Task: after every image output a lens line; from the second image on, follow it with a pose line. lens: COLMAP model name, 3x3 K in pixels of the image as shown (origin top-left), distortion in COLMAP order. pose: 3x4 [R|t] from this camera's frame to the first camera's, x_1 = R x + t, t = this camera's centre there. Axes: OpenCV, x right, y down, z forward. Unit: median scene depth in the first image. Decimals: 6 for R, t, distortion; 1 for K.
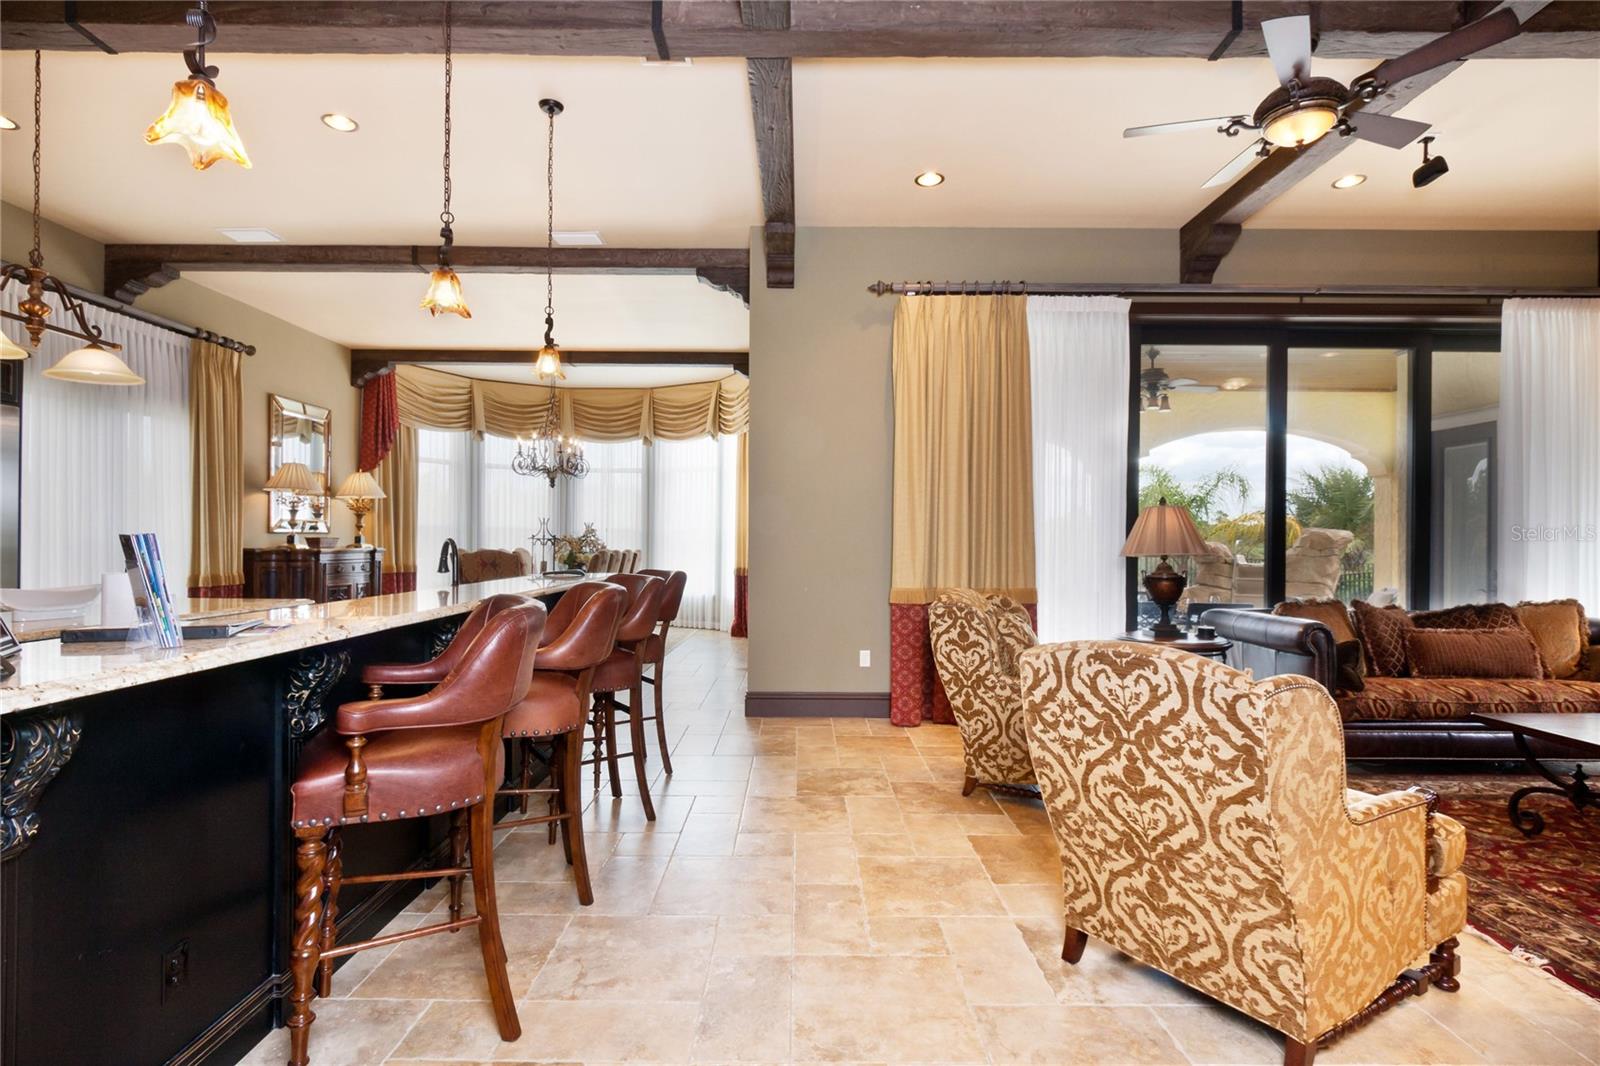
lens RADIAL K [[793.9, 0, 796.1], [0, 793.9, 534.7], [0, 0, 1]] dist [0.003056, -0.000565]
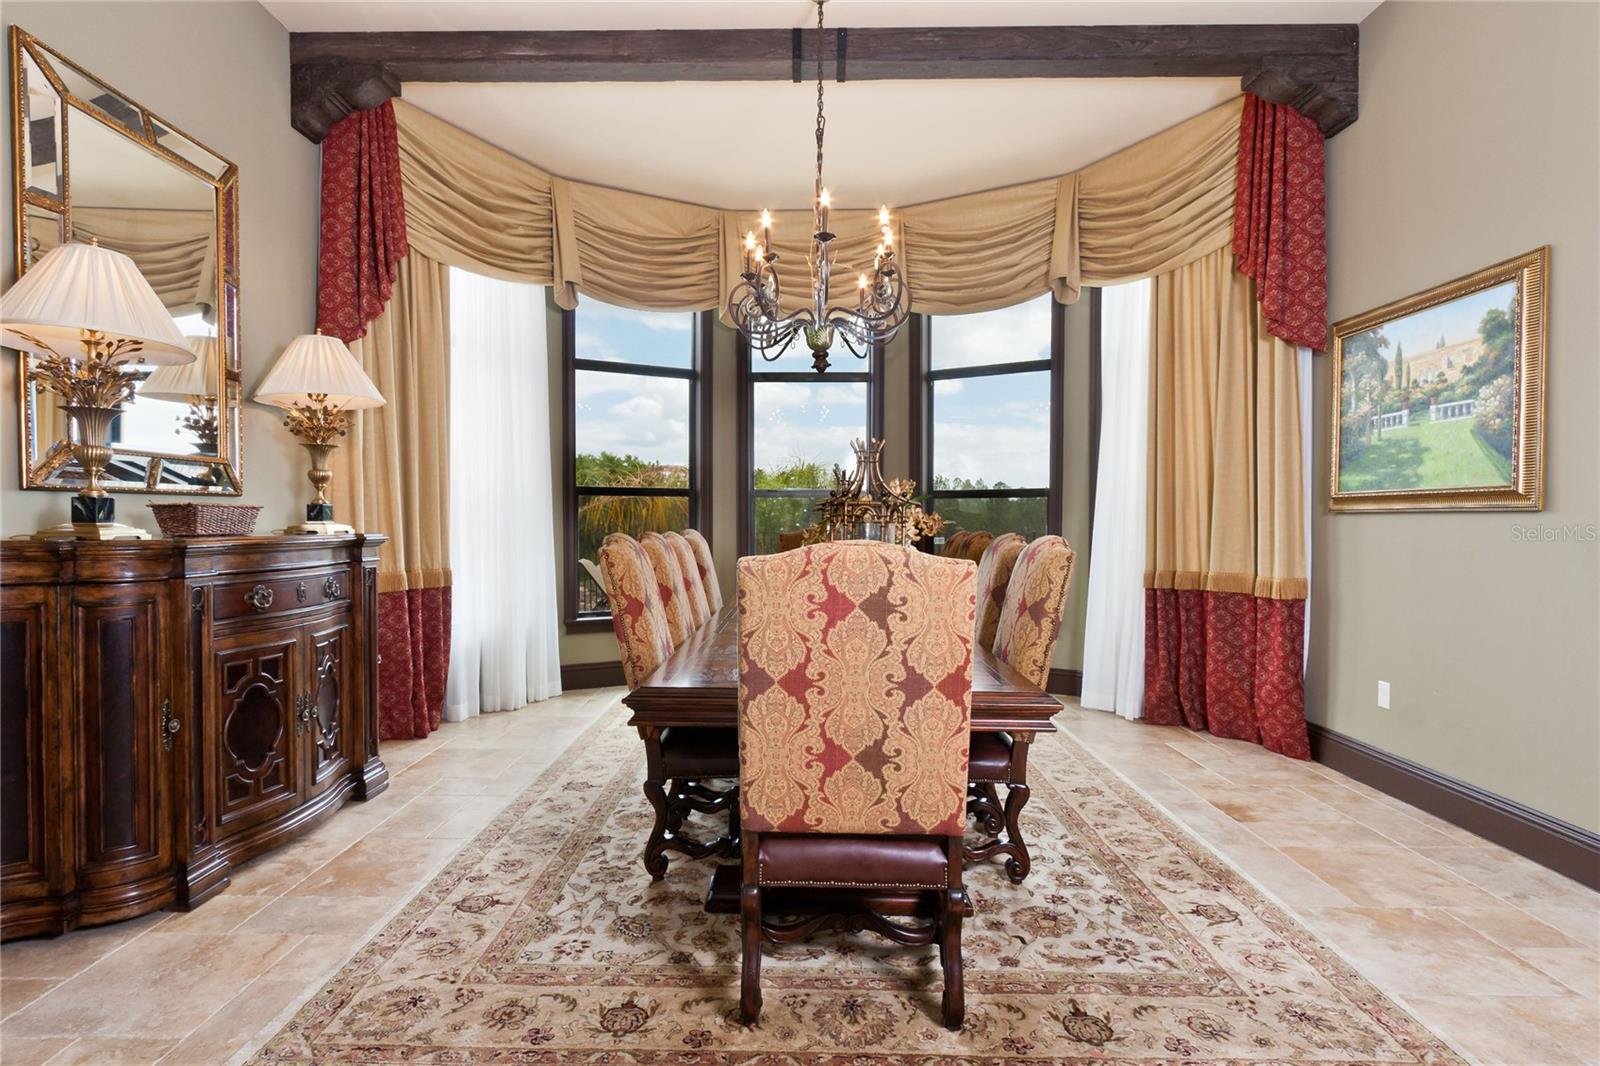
lens RADIAL K [[841.3, 0, 777.2], [0, 841.3, 531.3], [0, 0, 1]] dist [0.000719, -0.000375]
pose [[0.999808, -0.006590, -0.018480, -0.317248], [0.007018, 0.999705, 0.023234, 0.007356], [0.018321, -0.023359, 0.999559, 0.591524]]
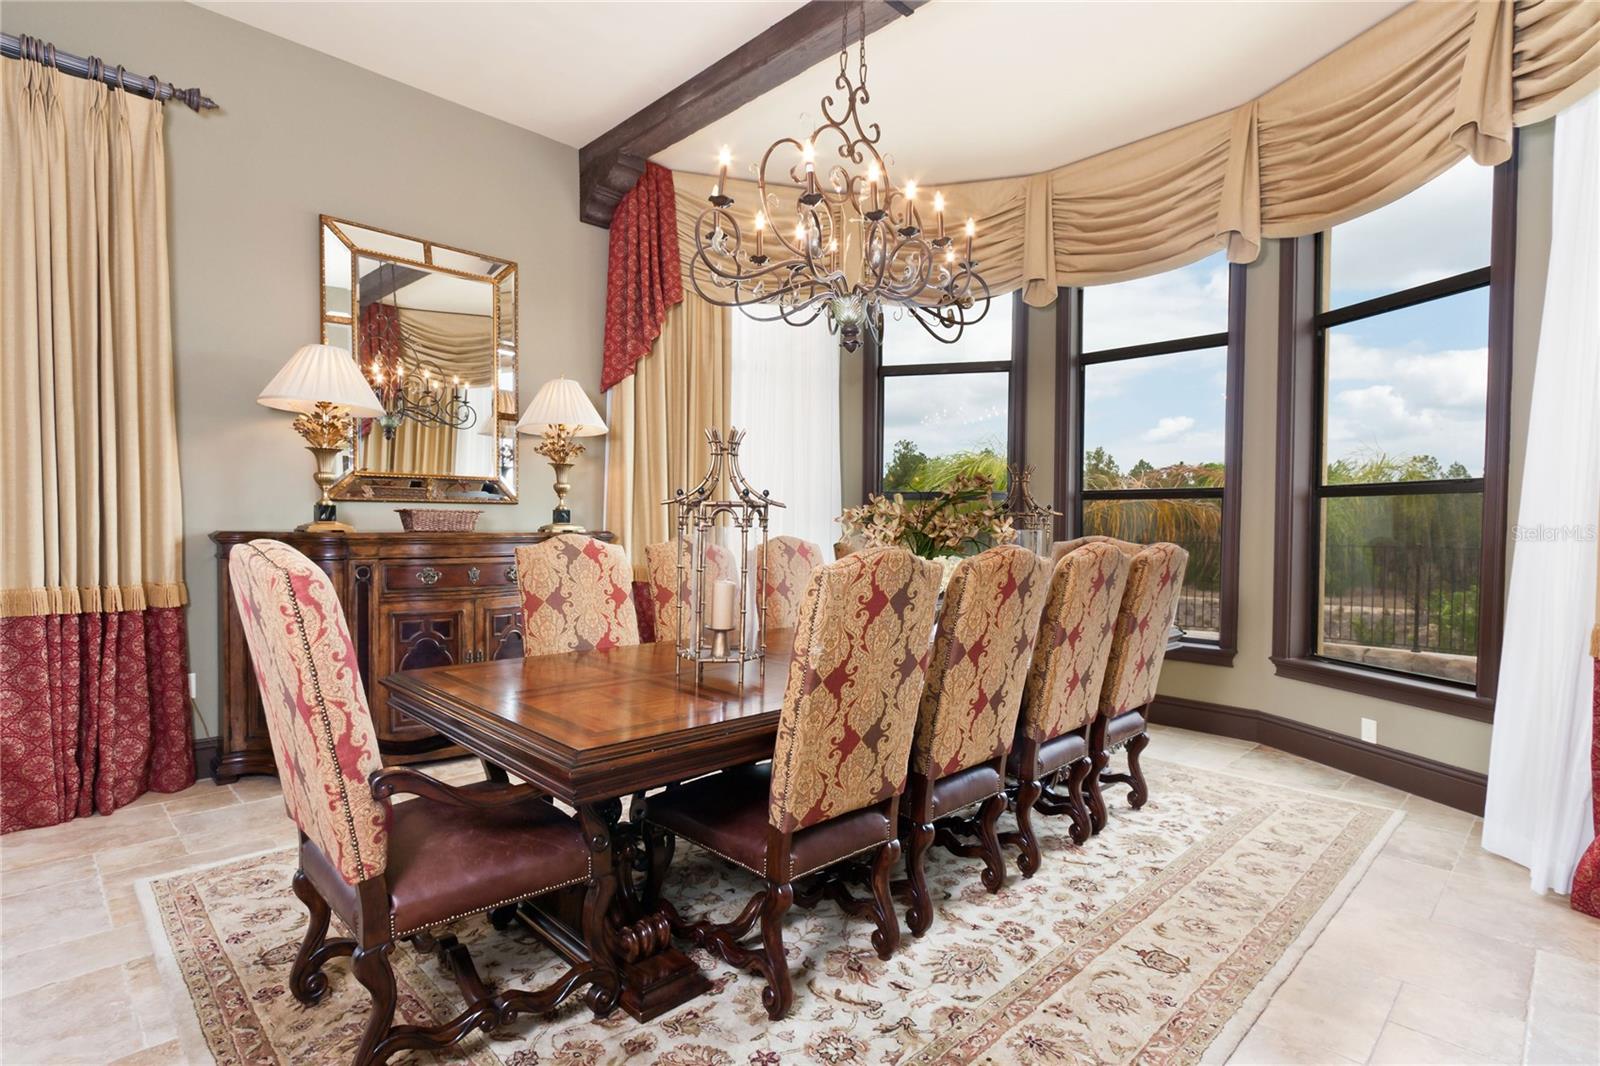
lens RADIAL K [[793.9, 0, 796.1], [0, 793.9, 534.7], [0, 0, 1]] dist [0.003056, -0.000565]
pose [[0.703108, 0.009133, -0.711024, -0.090215], [0.003411, 0.999863, 0.016216, 0.010511], [0.711074, -0.013827, 0.702981, 0.747923]]
